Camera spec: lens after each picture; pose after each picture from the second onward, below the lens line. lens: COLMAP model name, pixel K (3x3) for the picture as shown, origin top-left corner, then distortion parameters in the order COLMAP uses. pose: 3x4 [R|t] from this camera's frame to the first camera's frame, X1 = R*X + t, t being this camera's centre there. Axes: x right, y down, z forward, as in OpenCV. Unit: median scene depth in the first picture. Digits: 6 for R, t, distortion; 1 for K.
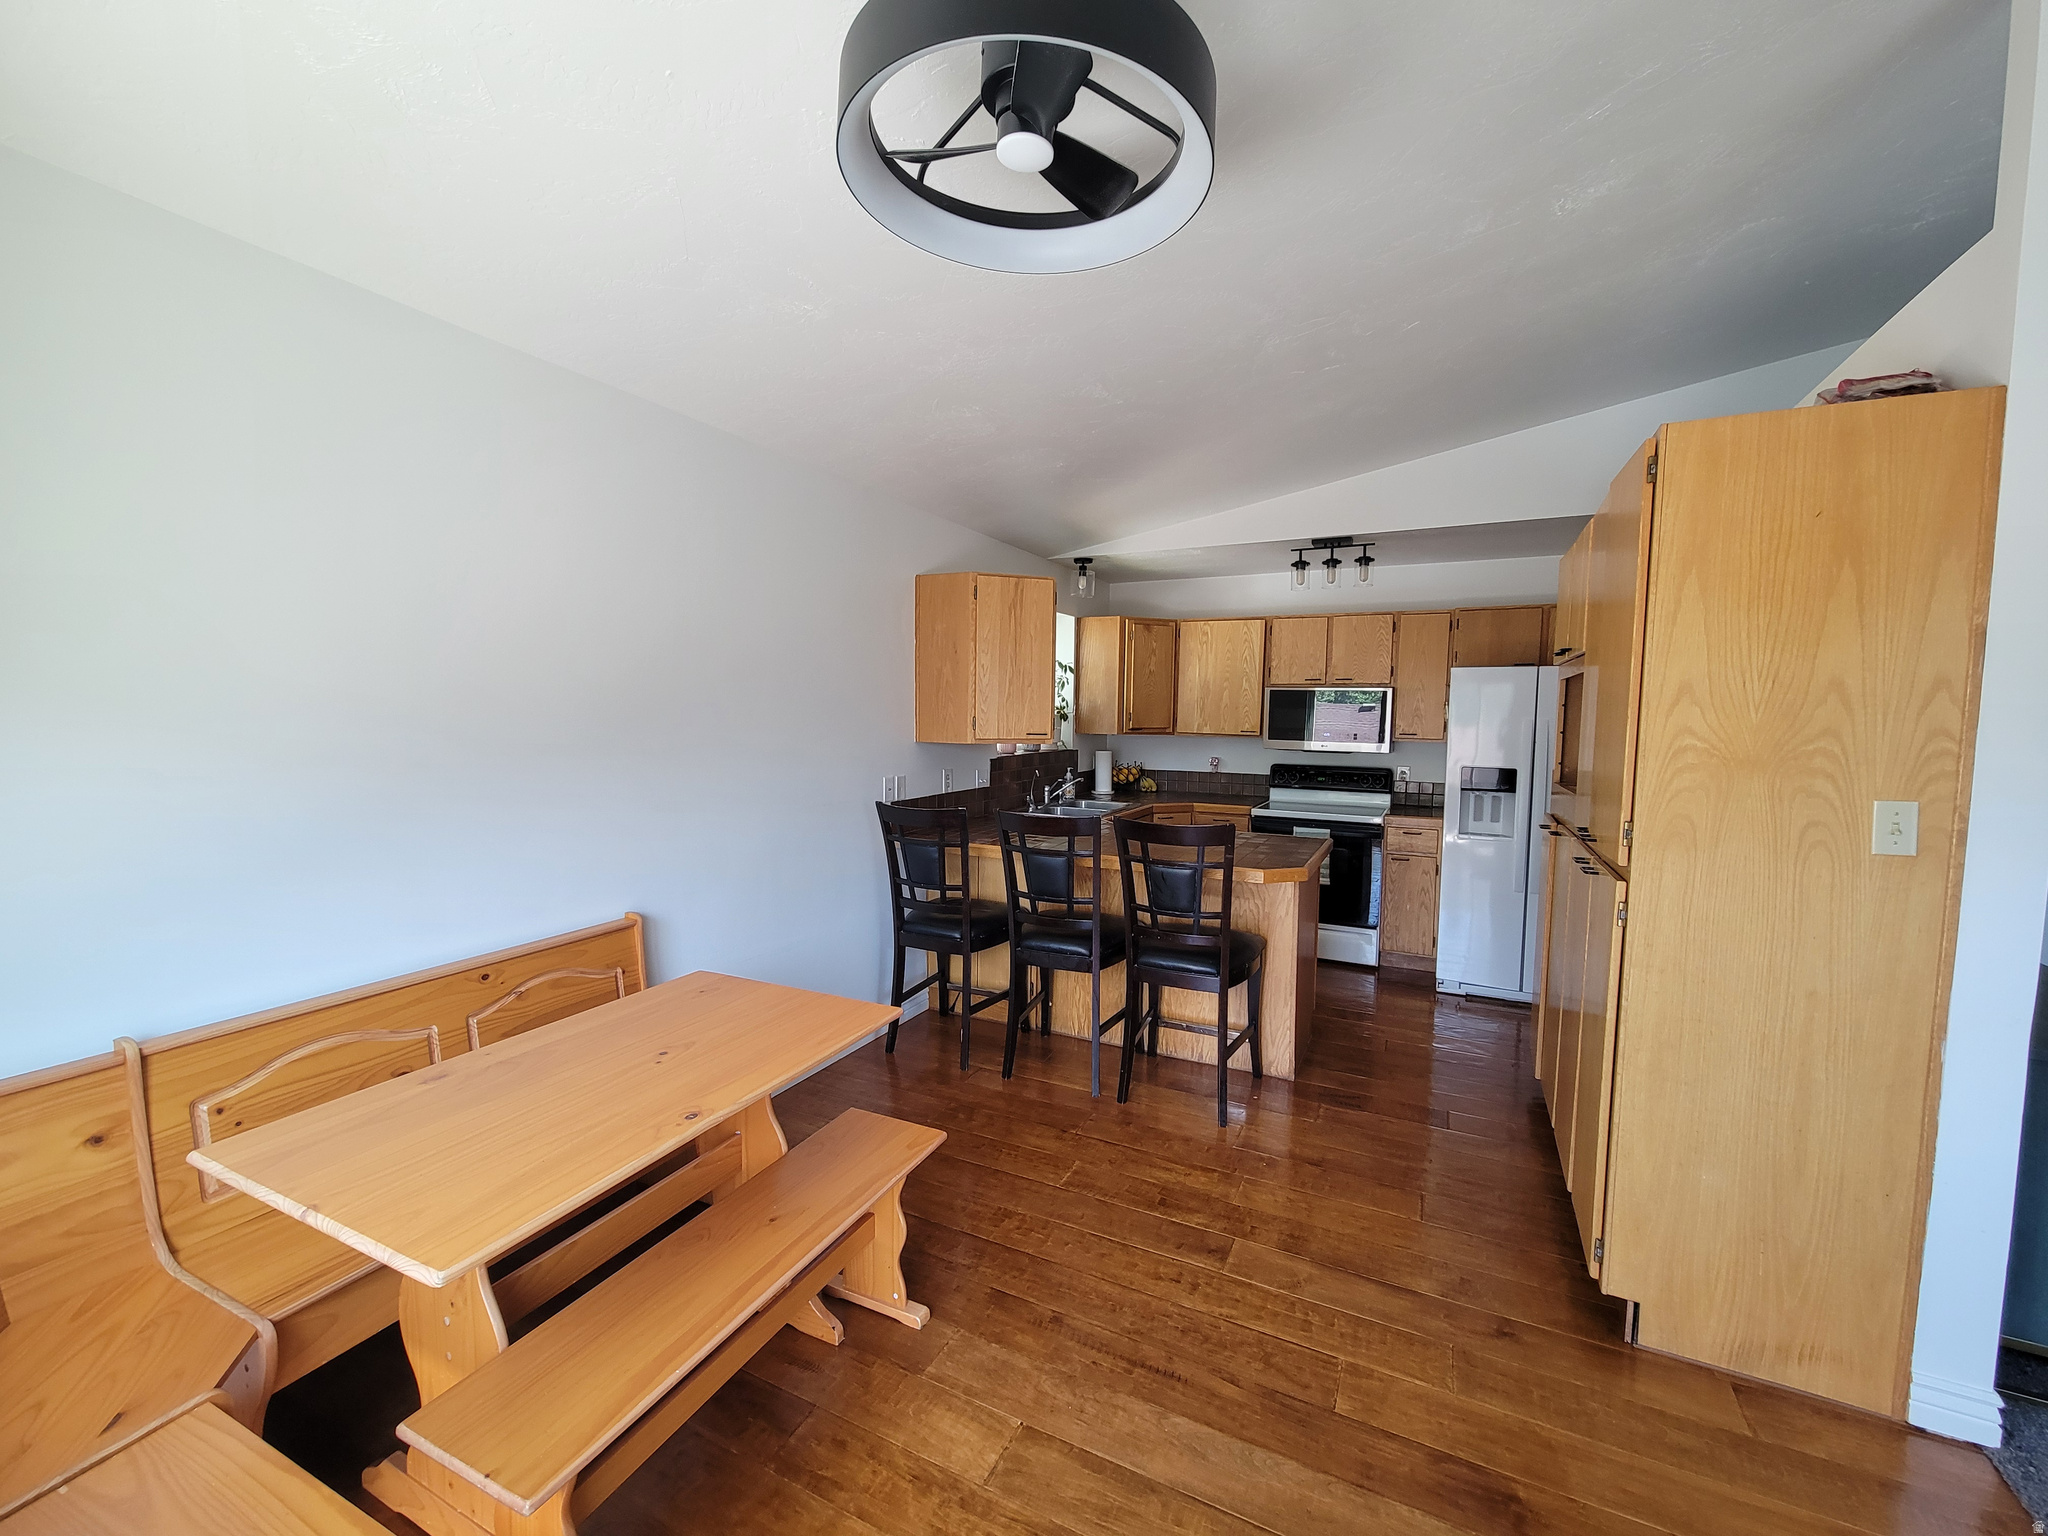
lens RADIAL K [[830.4, 0, 1026.9], [0, 830.4, 772.2], [0, 0, 1]] dist [0.000318, -0.000005]
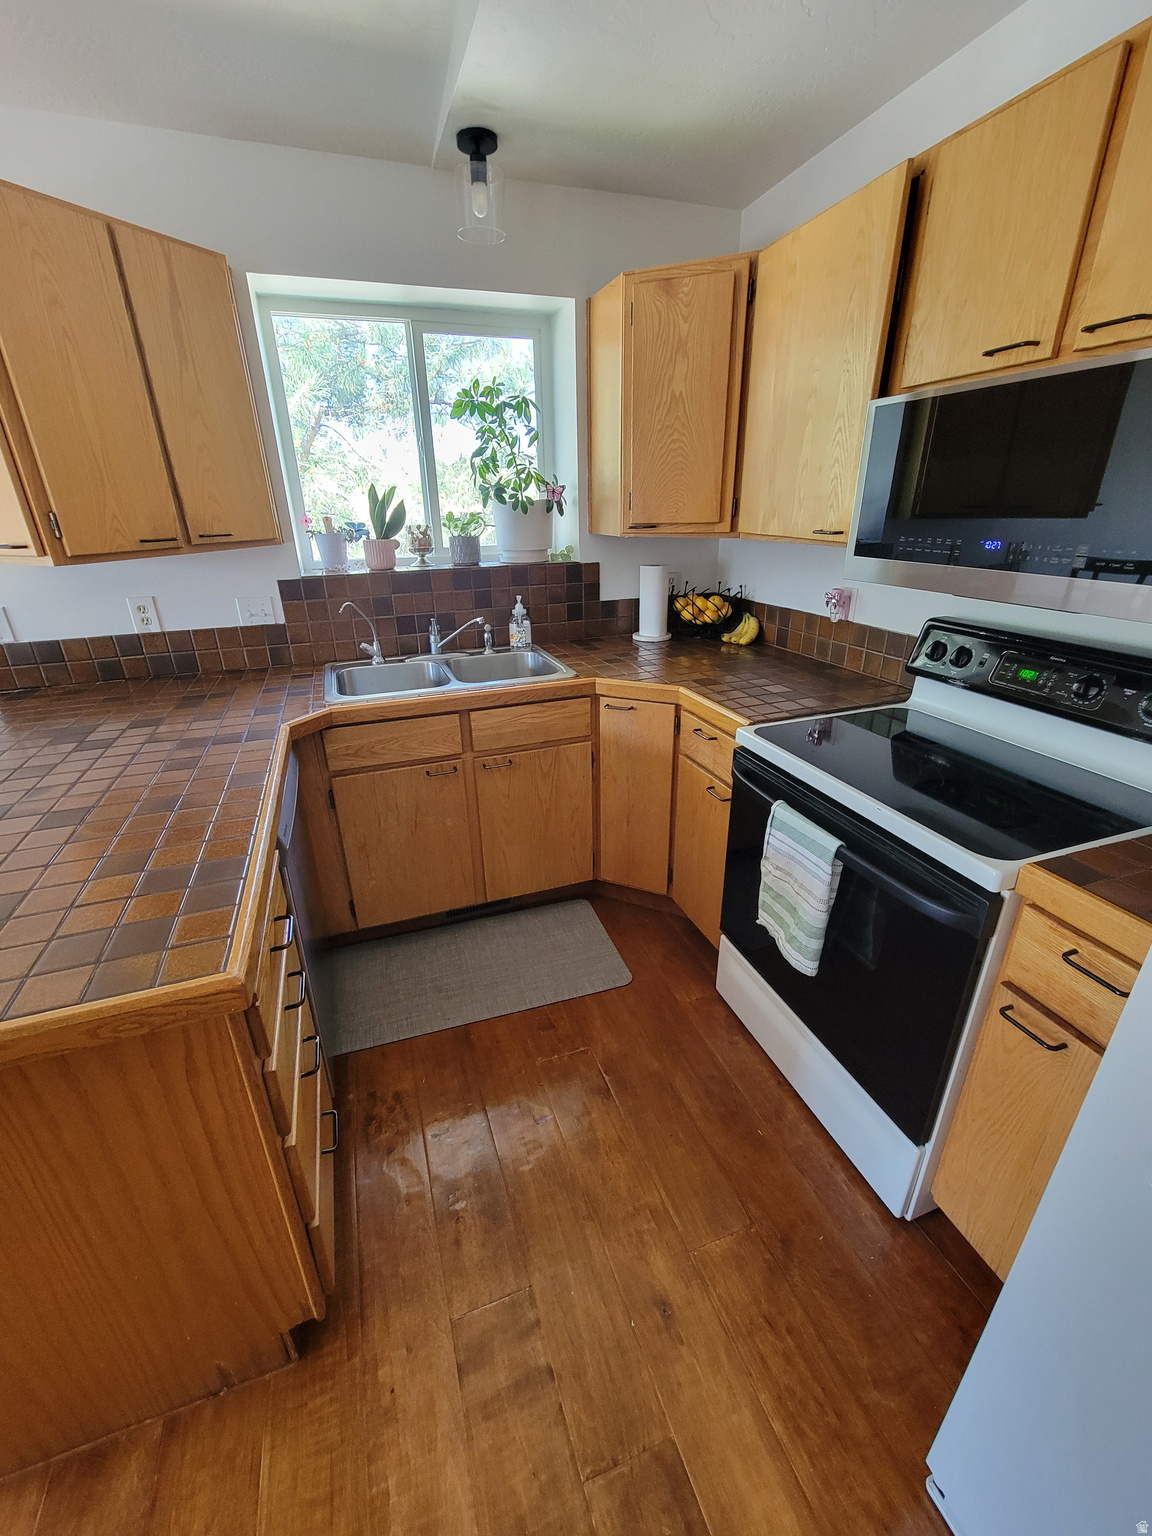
lens RADIAL K [[623.9, 0, 576.0], [0, 623.9, 768.0], [0, 0, 1]] dist [0.006672, 0.000127]
pose [[0.719661, 0.248616, -0.648289, 0.601442], [-0.025830, 0.942635, 0.332824, -0.057912], [0.693845, -0.222775, 0.684799, 1.012646]]
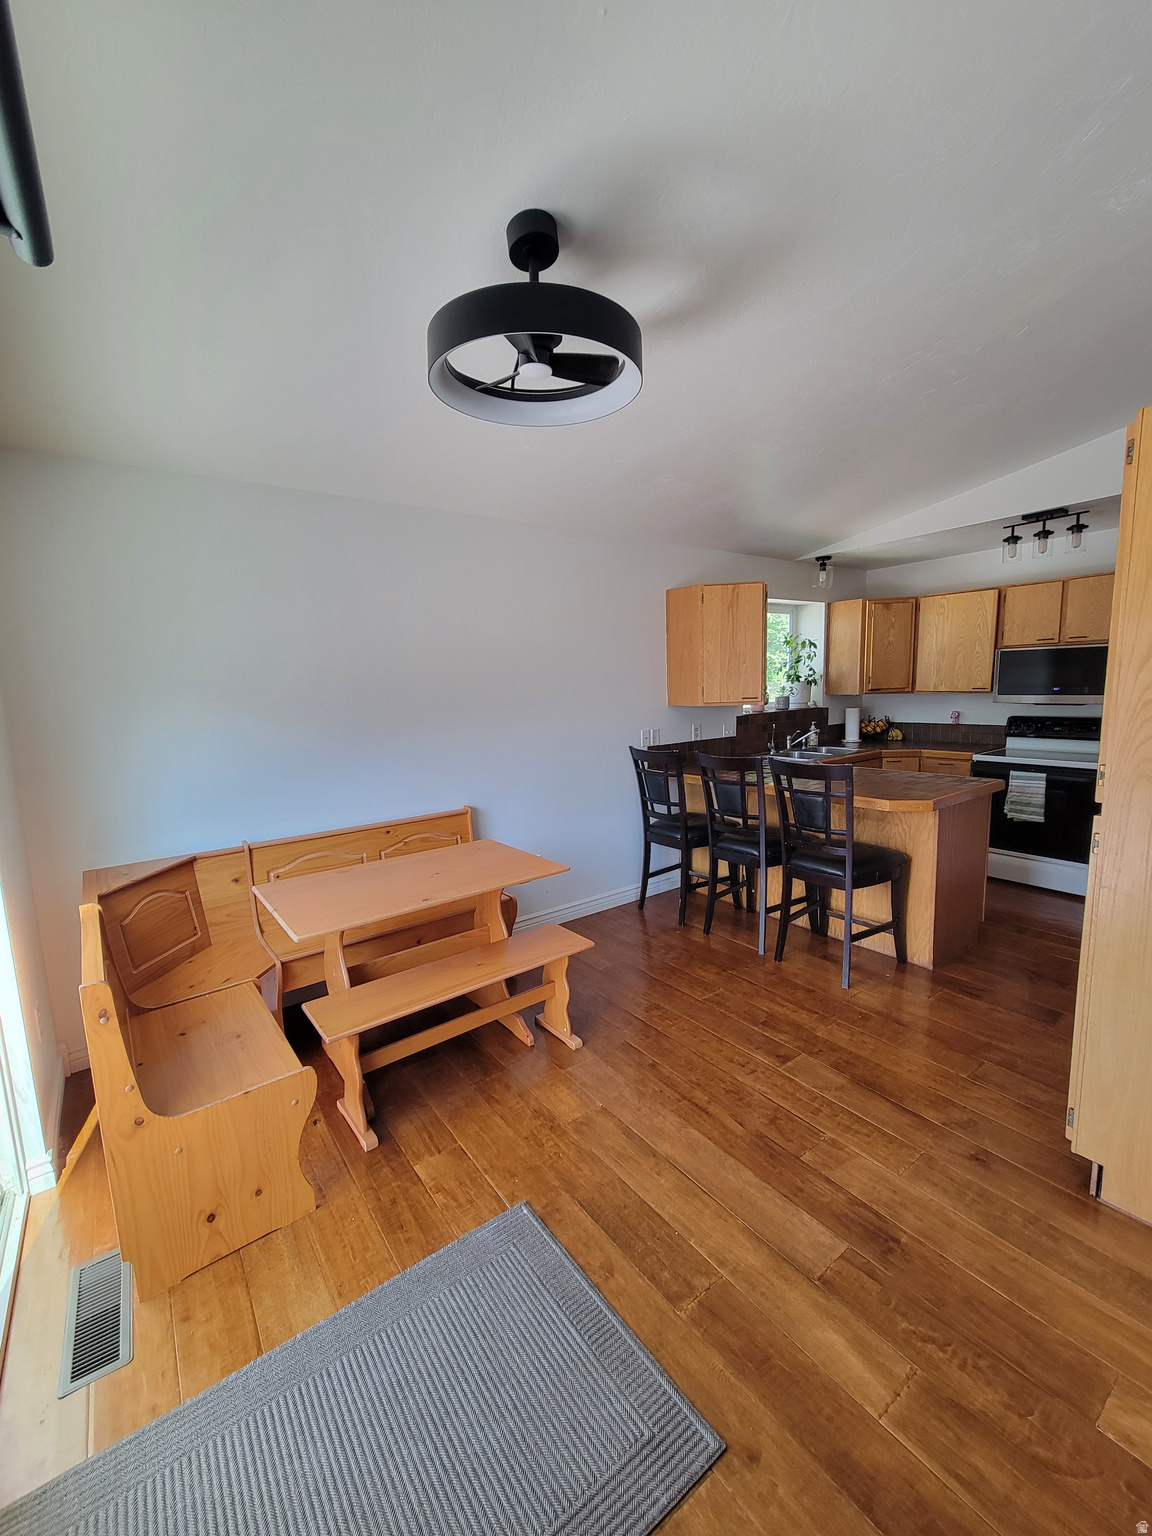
lens RADIAL K [[623.9, 0, 576.0], [0, 623.9, 768.0], [0, 0, 1]] dist [0.006672, 0.000127]
pose [[0.888376, 0.022548, -0.458562, 0.251858], [0.008260, 0.997847, 0.065067, 0.000517], [0.459042, -0.061592, 0.886277, -0.062689]]
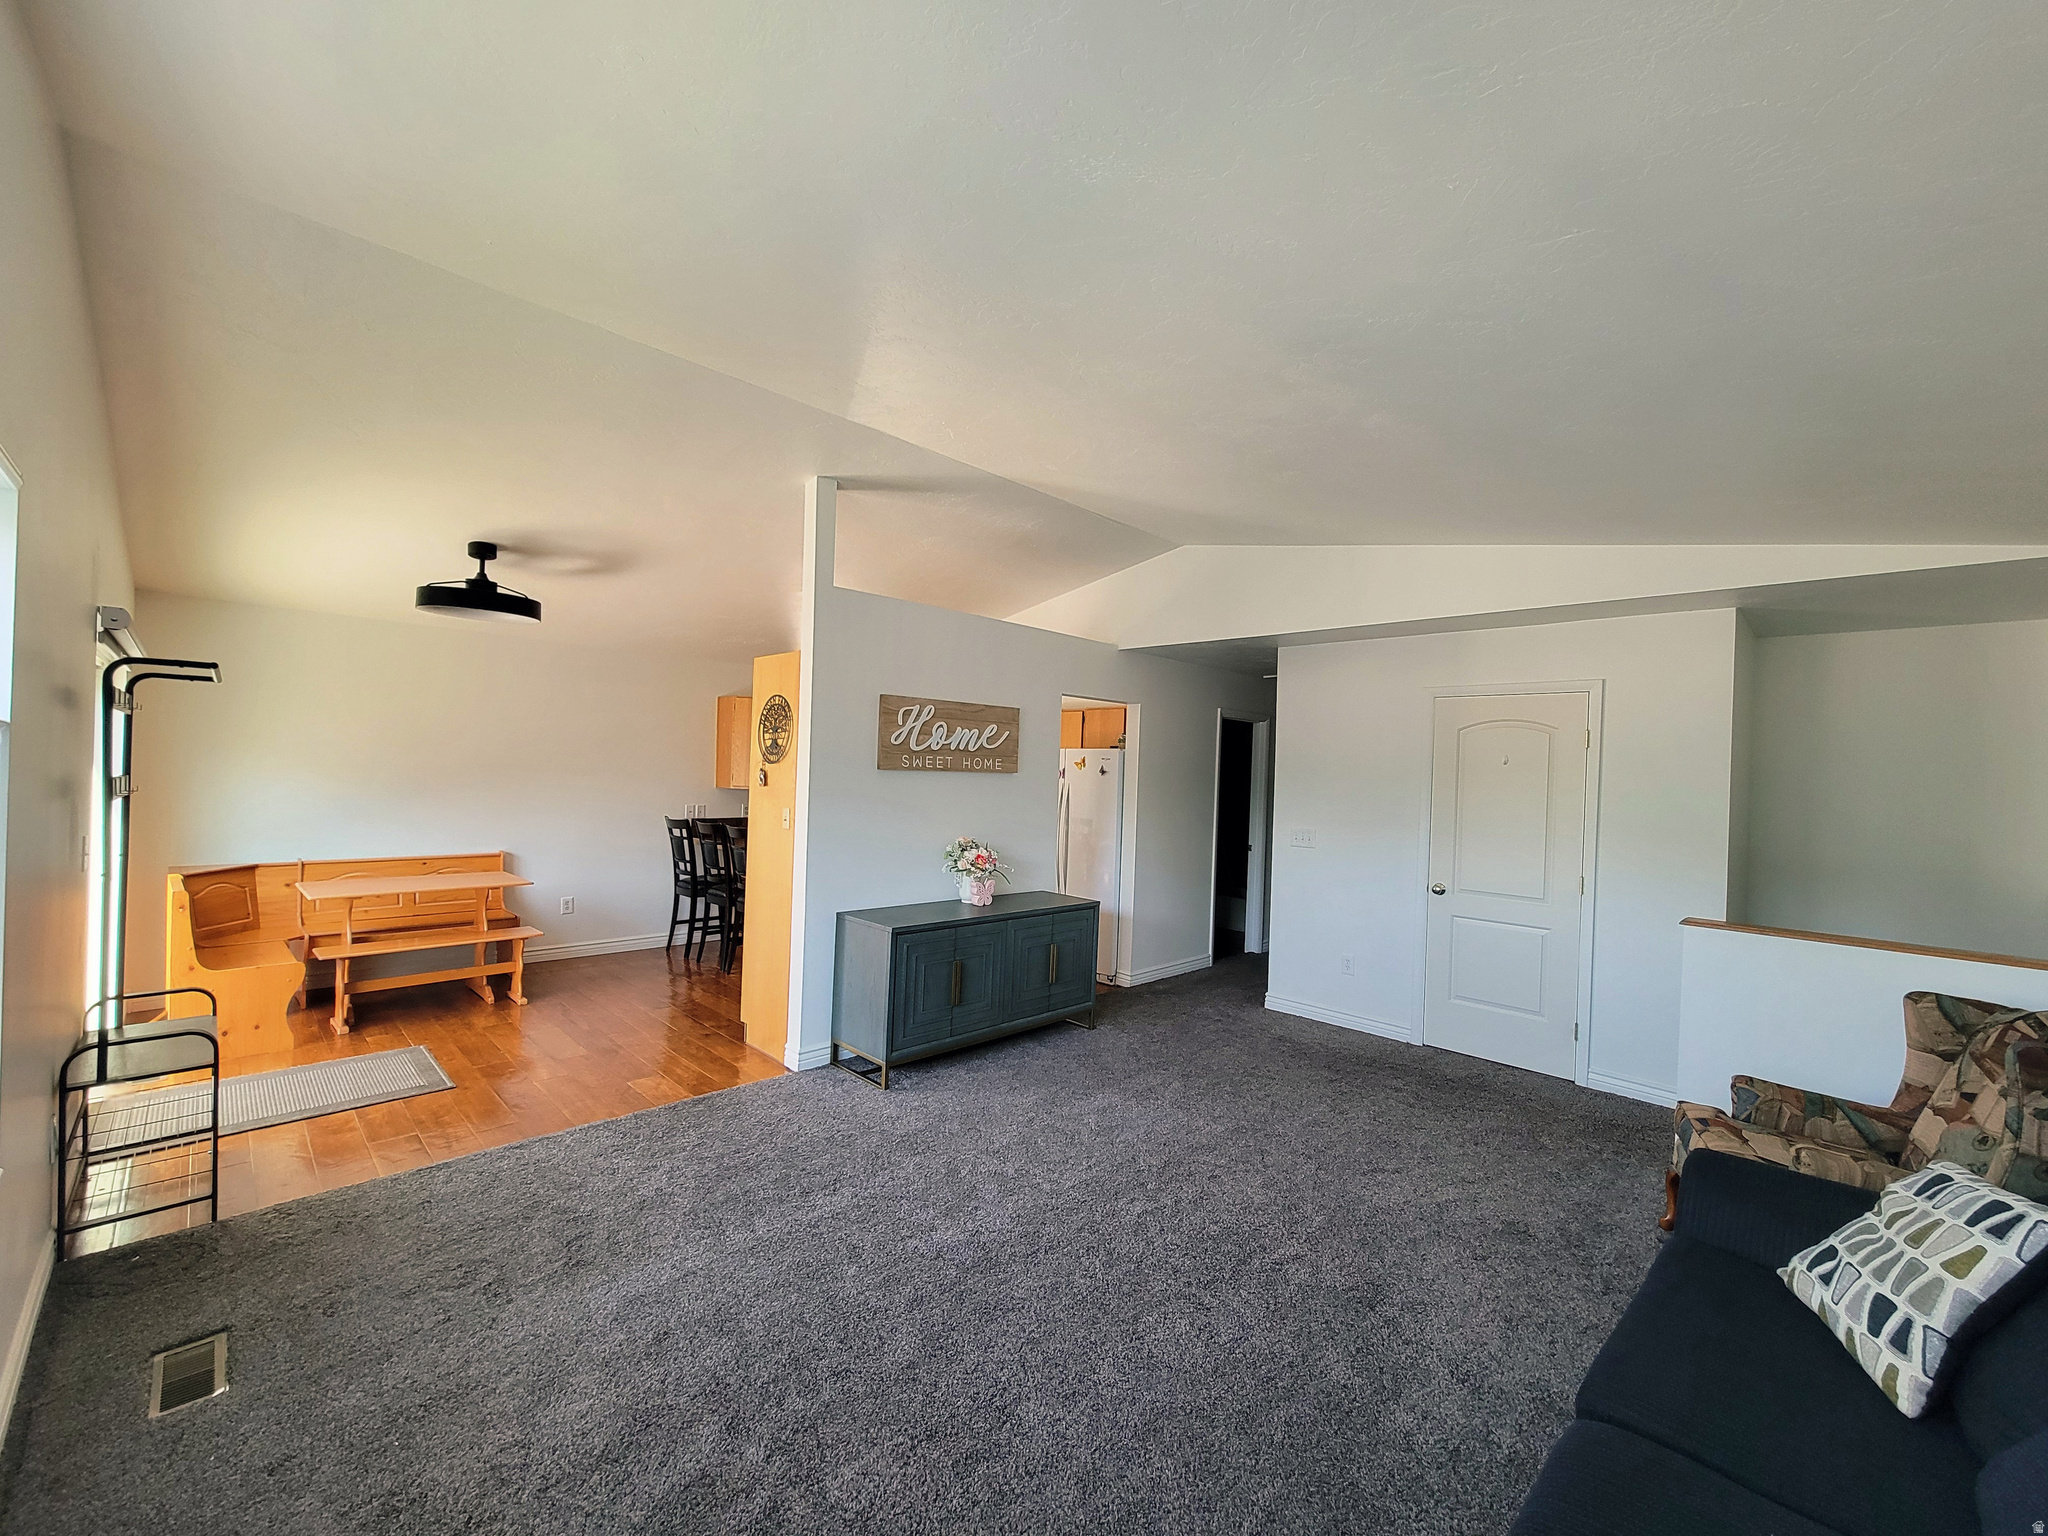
lens RADIAL K [[830.4, 0, 1026.9], [0, 830.4, 772.2], [0, 0, 1]] dist [0.000318, -0.000005]
pose [[0.946181, 0.016694, -0.323208, 1.203347], [-0.043299, 0.996220, -0.075300, 0.042765], [0.320730, 0.085242, 0.943327, -0.544923]]
